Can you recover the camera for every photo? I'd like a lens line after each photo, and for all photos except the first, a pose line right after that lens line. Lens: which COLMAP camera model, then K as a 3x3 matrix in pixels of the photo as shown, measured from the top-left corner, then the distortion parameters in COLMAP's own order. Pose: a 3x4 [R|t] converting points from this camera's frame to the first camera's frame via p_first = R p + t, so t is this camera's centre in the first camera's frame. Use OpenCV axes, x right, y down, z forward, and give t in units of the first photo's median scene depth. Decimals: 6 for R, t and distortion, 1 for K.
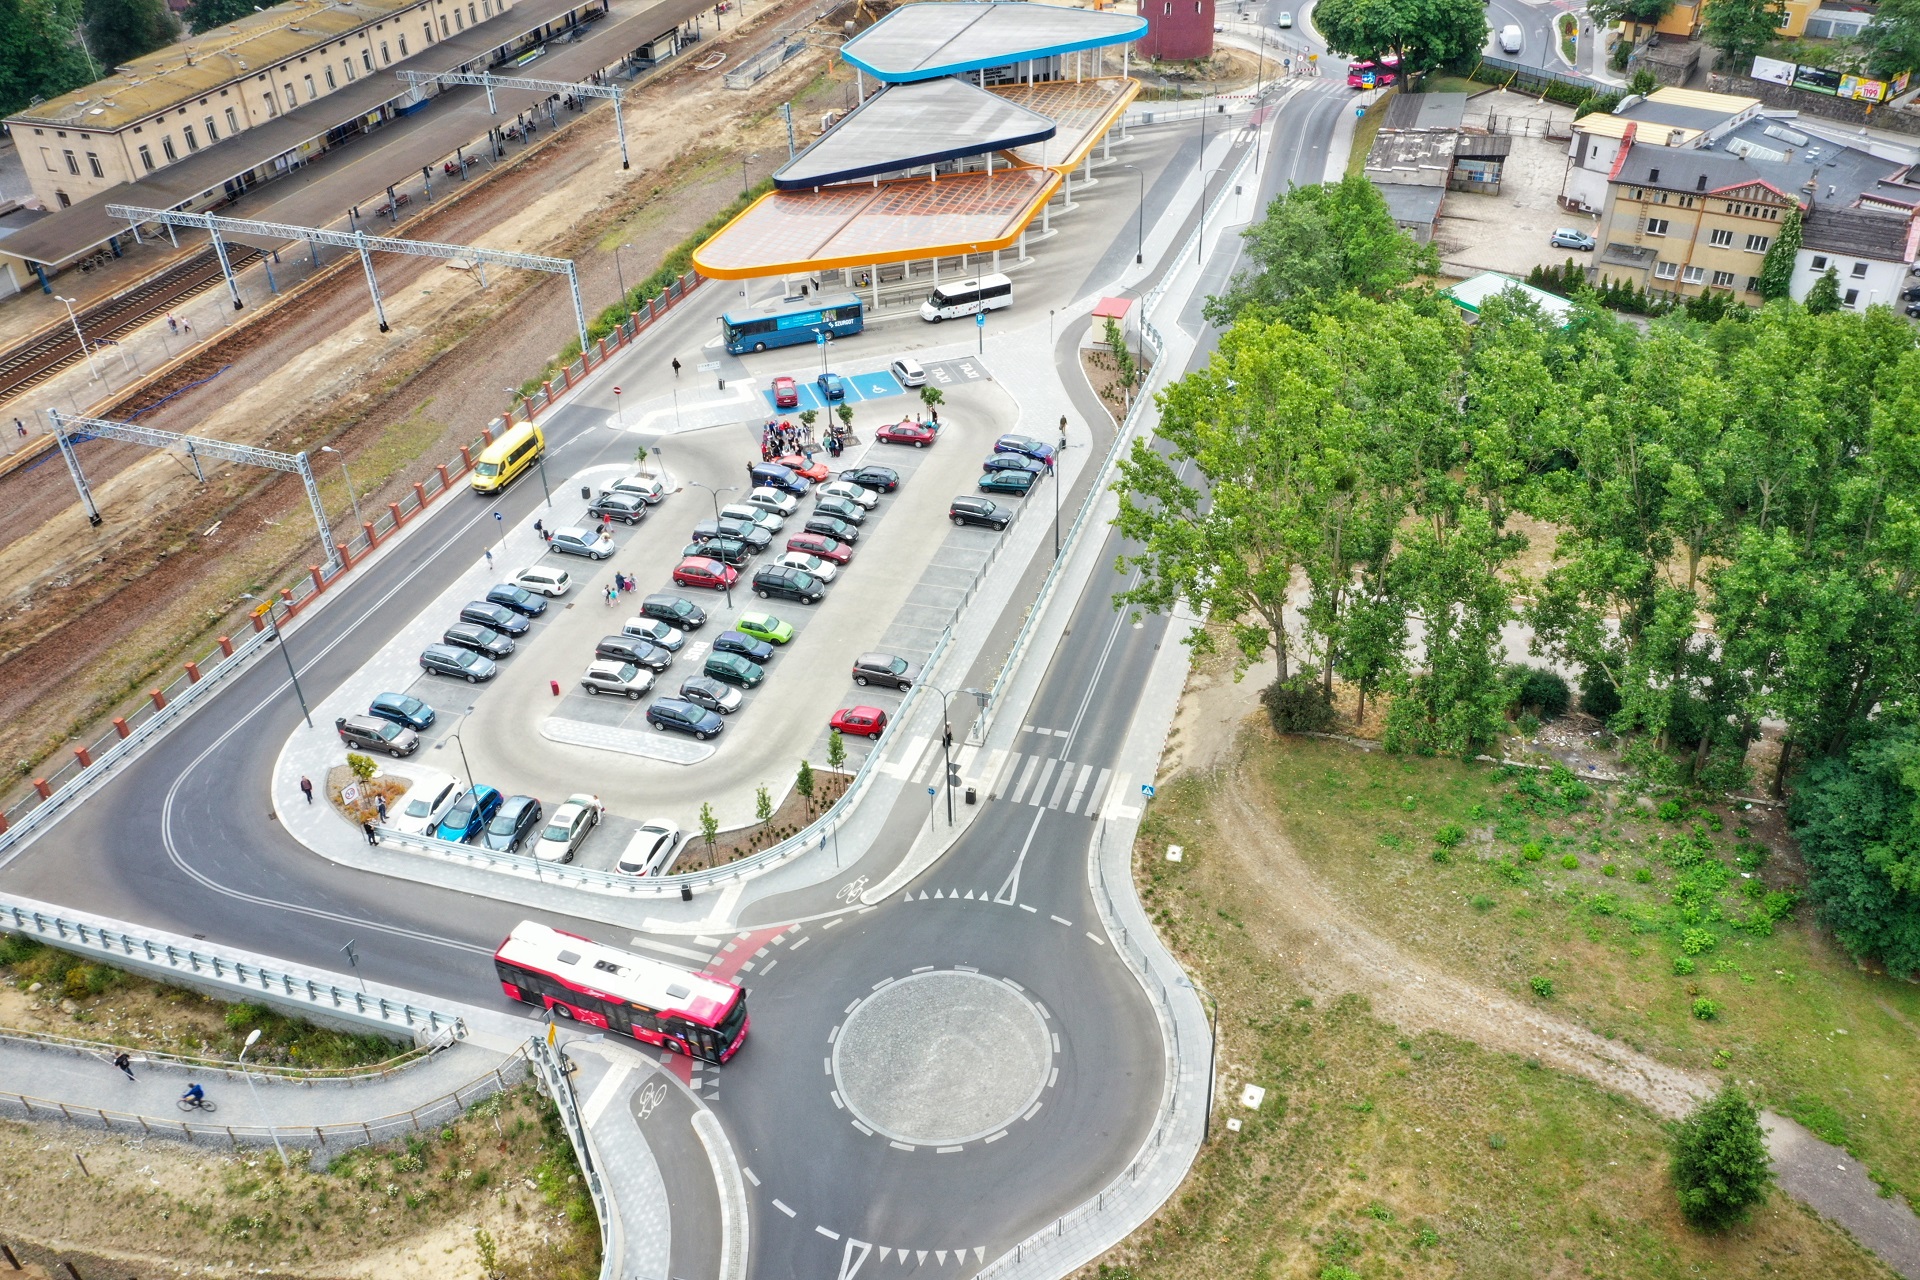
lens RADIAL K [[1590.2, 0, 998.9], [0, 1590.2, 649.2], [0, 0, 1]] dist [-0.006378, 0.004543]
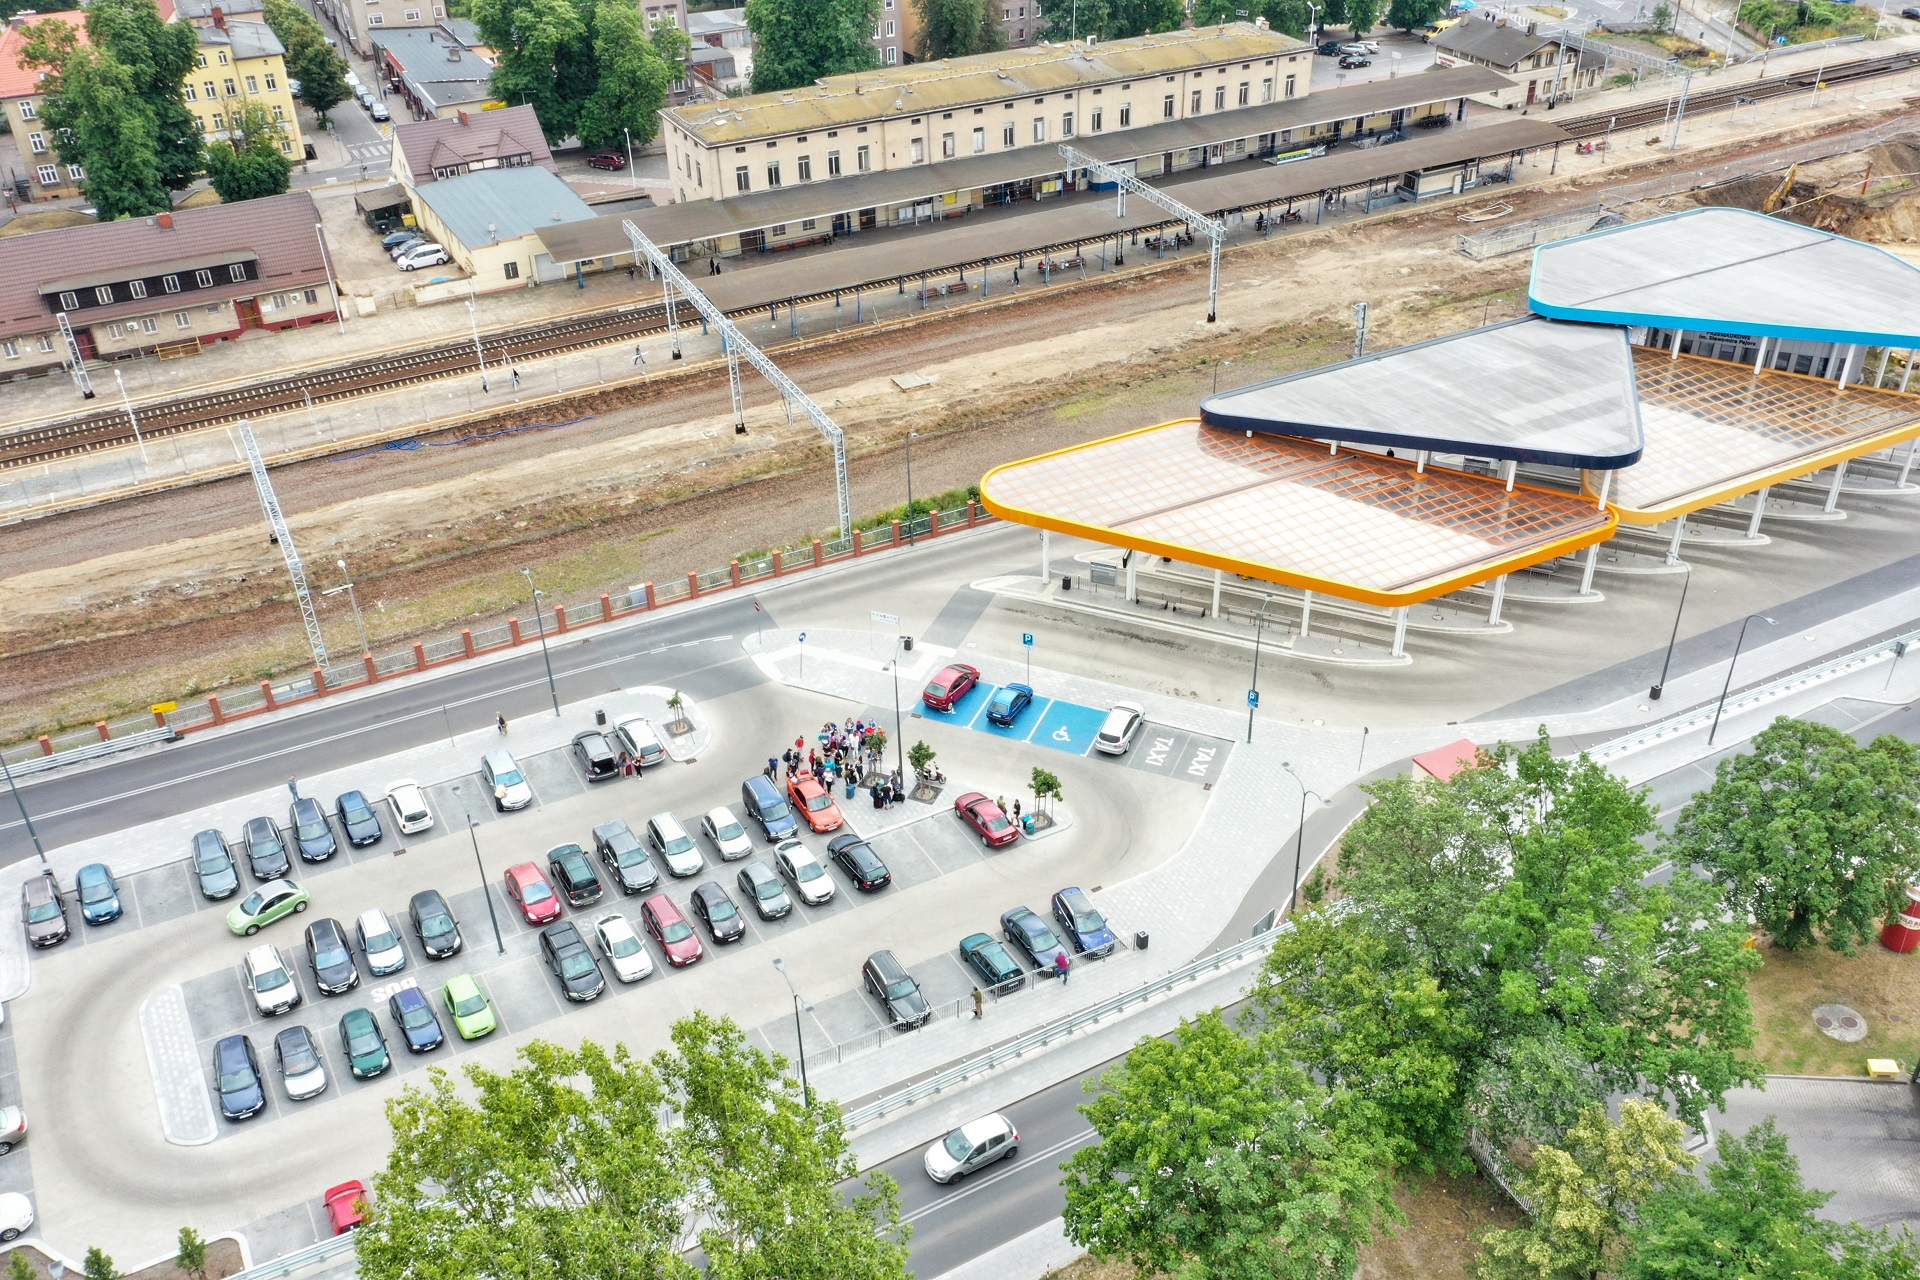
lens RADIAL K [[1713.9, 0, 1017.5], [0, 1713.9, 635.7], [0, 0, 1]] dist [0.004662, 0.000954]
pose [[0.731596, 0.377281, -0.567826, 0.266550], [-0.401130, 0.911694, 0.088936, -0.214568], [0.551237, 0.162707, 0.818330, 0.291125]]
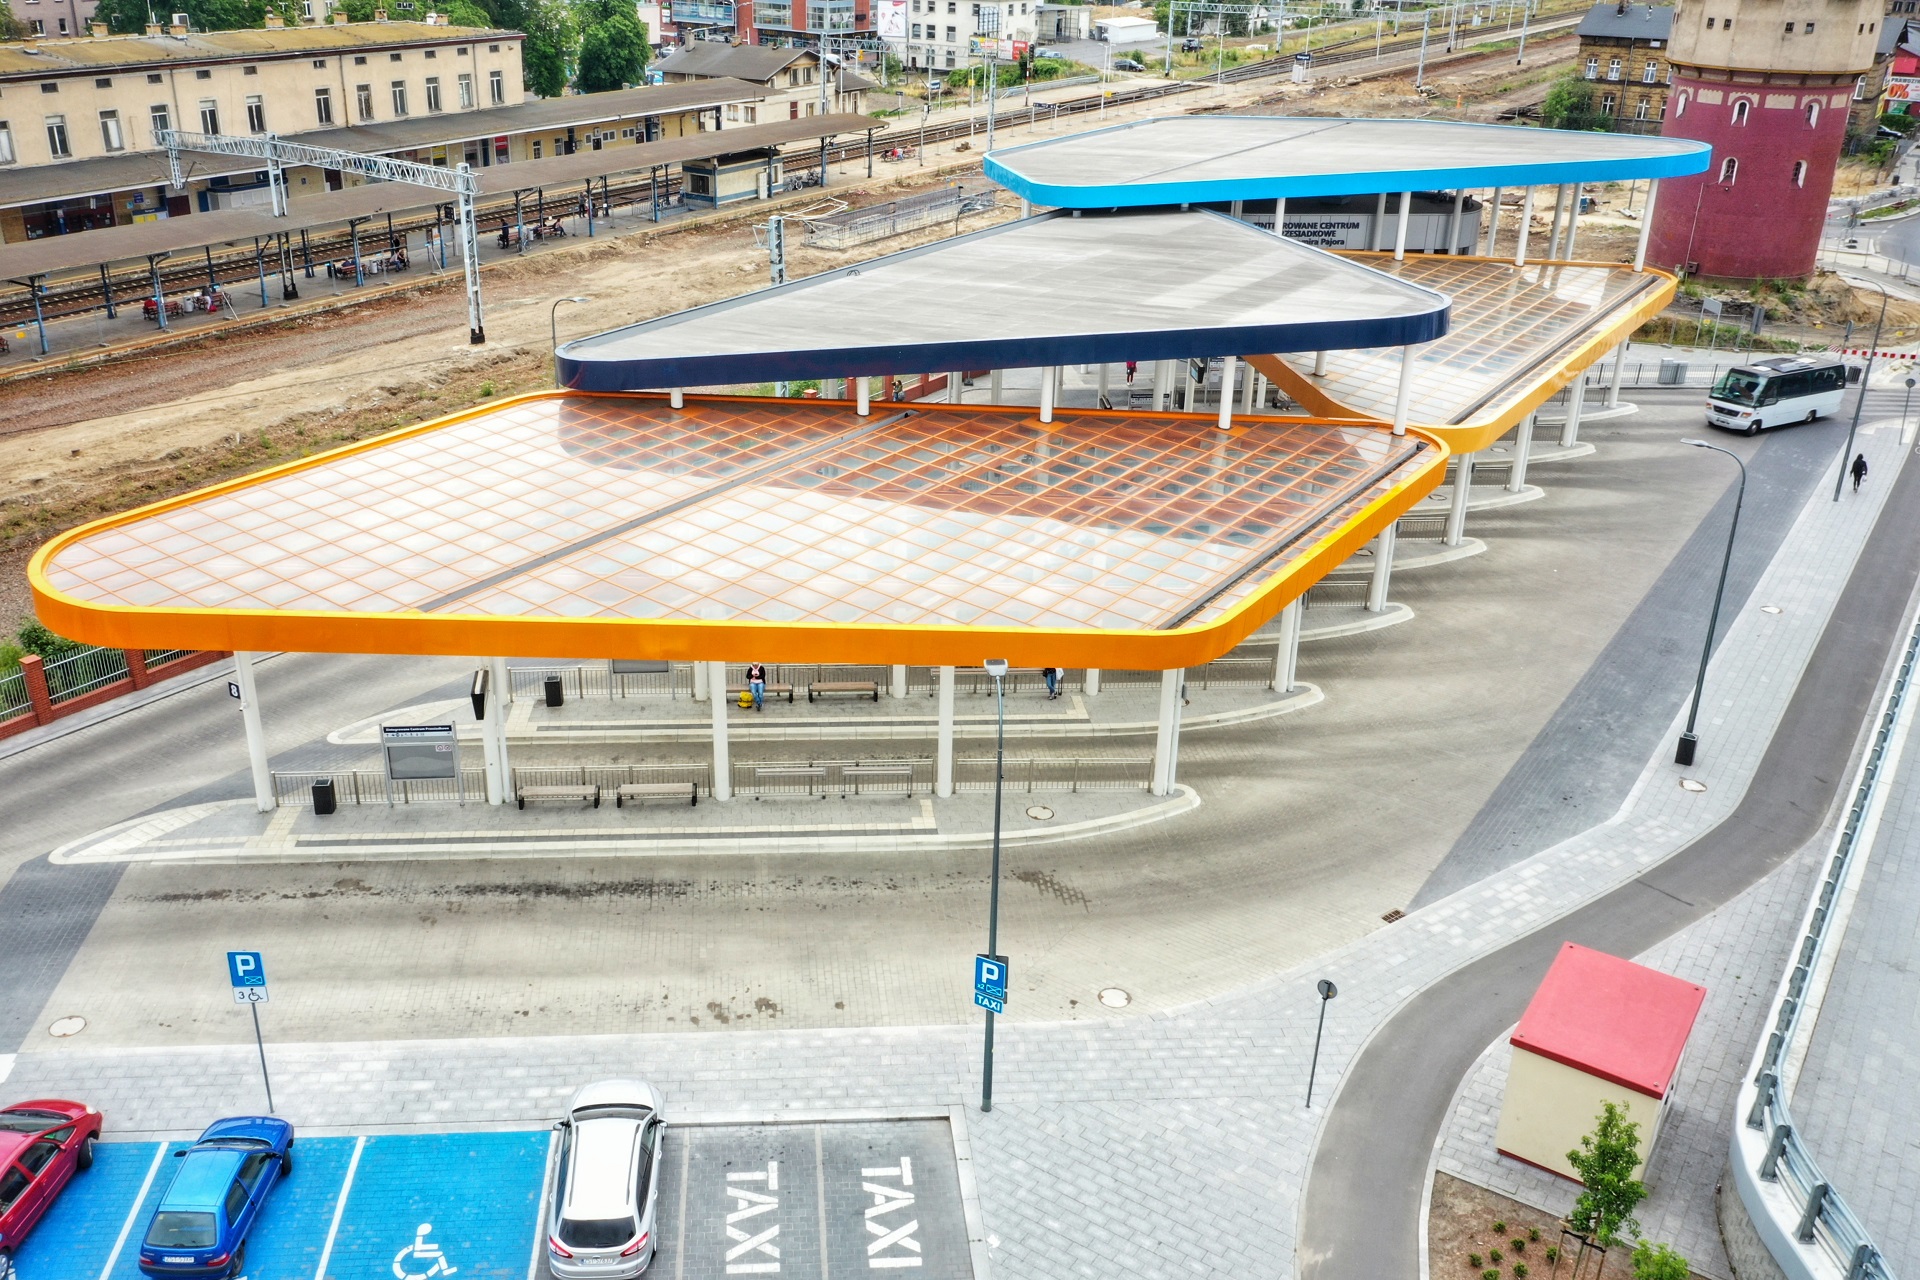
lens RADIAL K [[1663.5, 0, 910.9], [0, 1663.5, 604.0], [0, 0, 1]] dist [-0.011570, 0.013332]
pose [[0.955382, 0.140553, -0.259787, 0.026219], [-0.192454, 0.963416, -0.186522, -0.177949], [0.224067, 0.228197, 0.947481, 0.639404]]
